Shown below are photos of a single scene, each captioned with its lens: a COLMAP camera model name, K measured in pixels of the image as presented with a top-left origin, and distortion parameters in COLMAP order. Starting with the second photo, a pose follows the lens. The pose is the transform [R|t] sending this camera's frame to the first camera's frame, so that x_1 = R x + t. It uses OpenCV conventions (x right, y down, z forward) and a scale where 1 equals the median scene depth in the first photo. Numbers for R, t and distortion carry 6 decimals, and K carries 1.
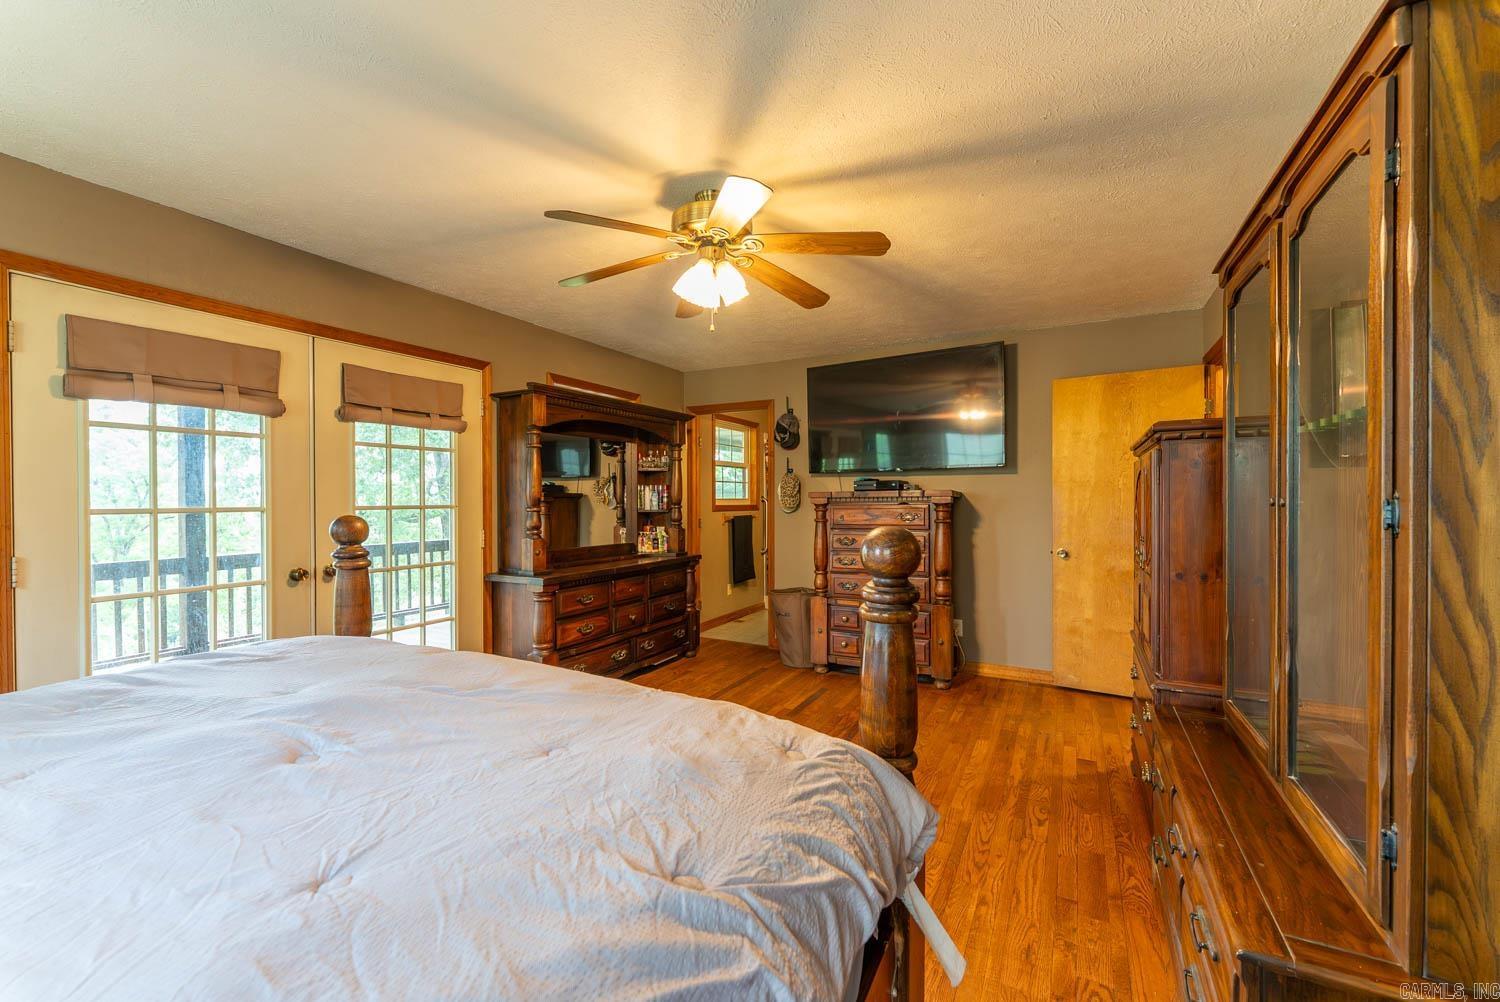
lens RADIAL K [[600.9, 0, 749.5], [0, 600.9, 501.7], [0, 0, 1]] dist [0.001287, 0.000114]
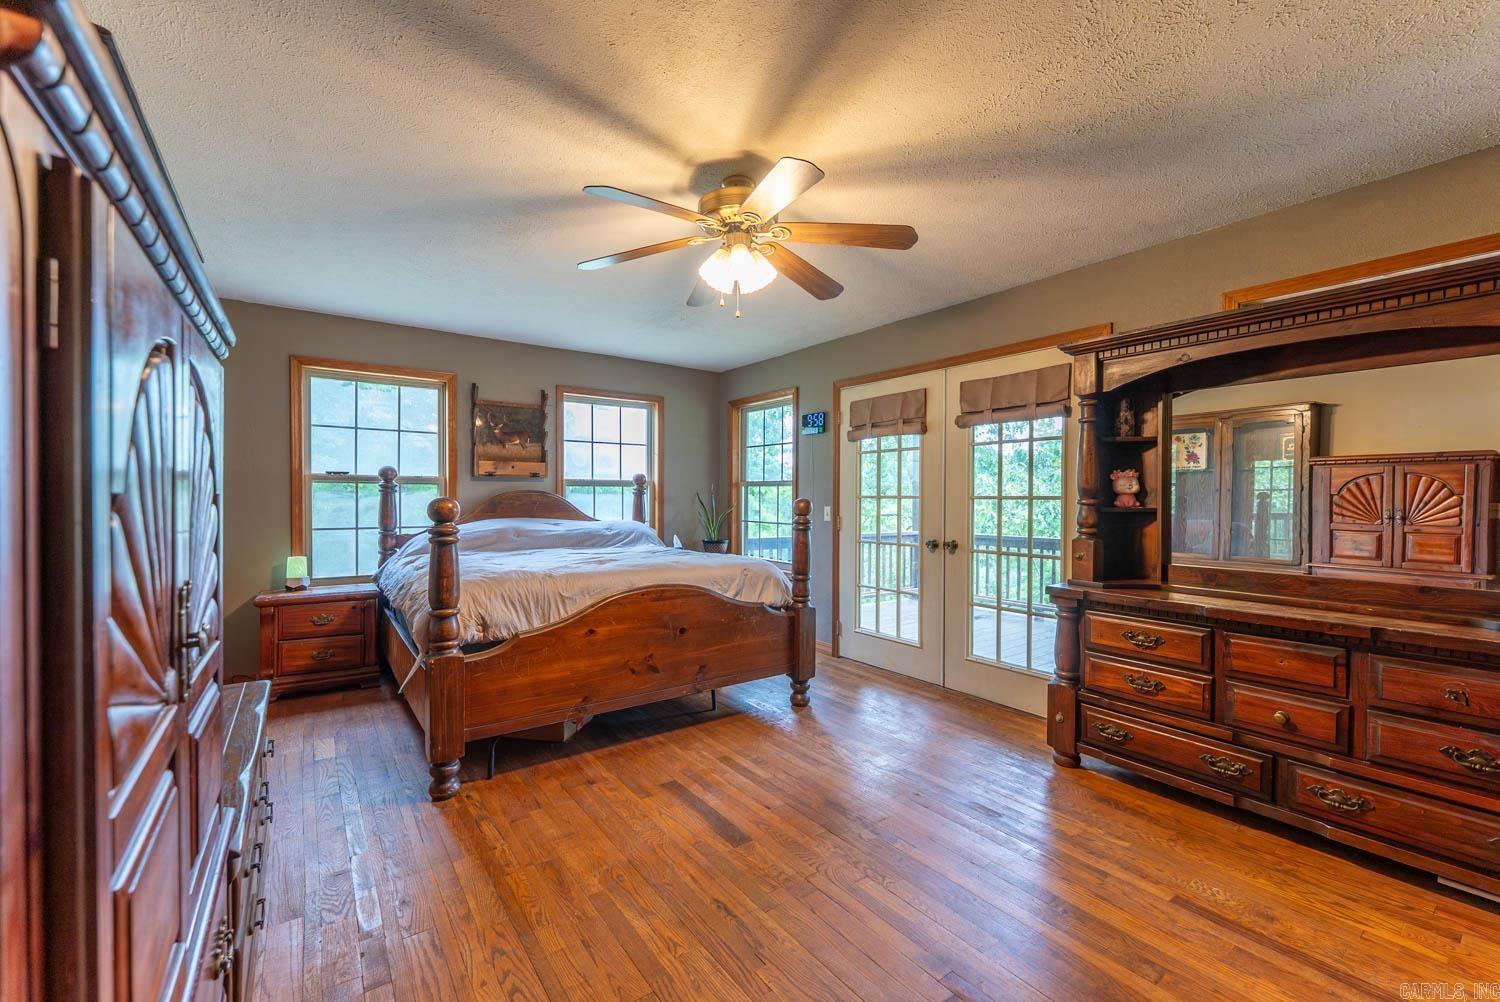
lens RADIAL K [[600.9, 0, 749.6], [0, 600.9, 500.5], [0, 0, 1]] dist [0.001287, 0.000114]
pose [[-0.421146, 0.018268, -0.906809, 0.743029], [0.000434, 0.999801, 0.019940, -0.008711], [0.906993, 0.008004, -0.421071, 1.273882]]
